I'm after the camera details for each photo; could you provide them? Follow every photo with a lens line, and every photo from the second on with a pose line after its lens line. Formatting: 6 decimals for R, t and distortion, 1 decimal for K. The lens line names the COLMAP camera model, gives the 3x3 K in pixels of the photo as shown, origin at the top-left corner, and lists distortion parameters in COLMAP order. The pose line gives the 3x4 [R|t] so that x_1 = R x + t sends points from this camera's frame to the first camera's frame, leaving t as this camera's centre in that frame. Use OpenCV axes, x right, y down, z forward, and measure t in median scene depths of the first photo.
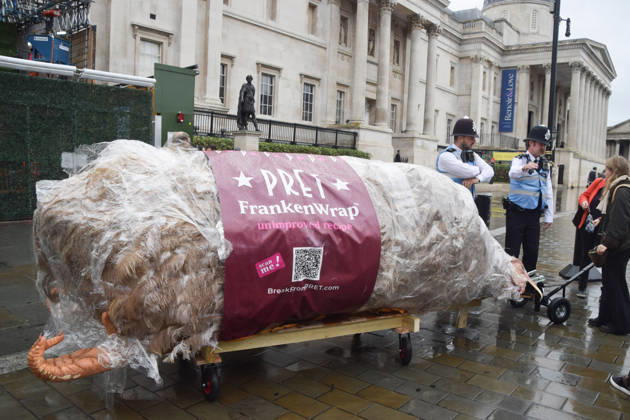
lens RADIAL K [[496.2, 0, 315.0], [0, 496.2, 210.0], [0, 0, 1]] dist [-0.167481, 0.107441]
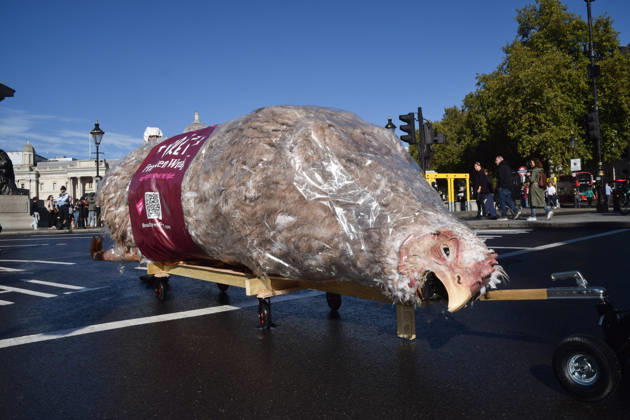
lens RADIAL K [[498.1, 0, 319.4], [0, 498.1, 198.2], [0, 0, 1]] dist [-0.164761, 0.111613]
pose [[0.310240, -0.047564, -0.949468, 1.327576], [-0.038483, 0.997301, -0.062535, 0.152235], [0.949879, 0.055940, 0.307572, 1.008253]]
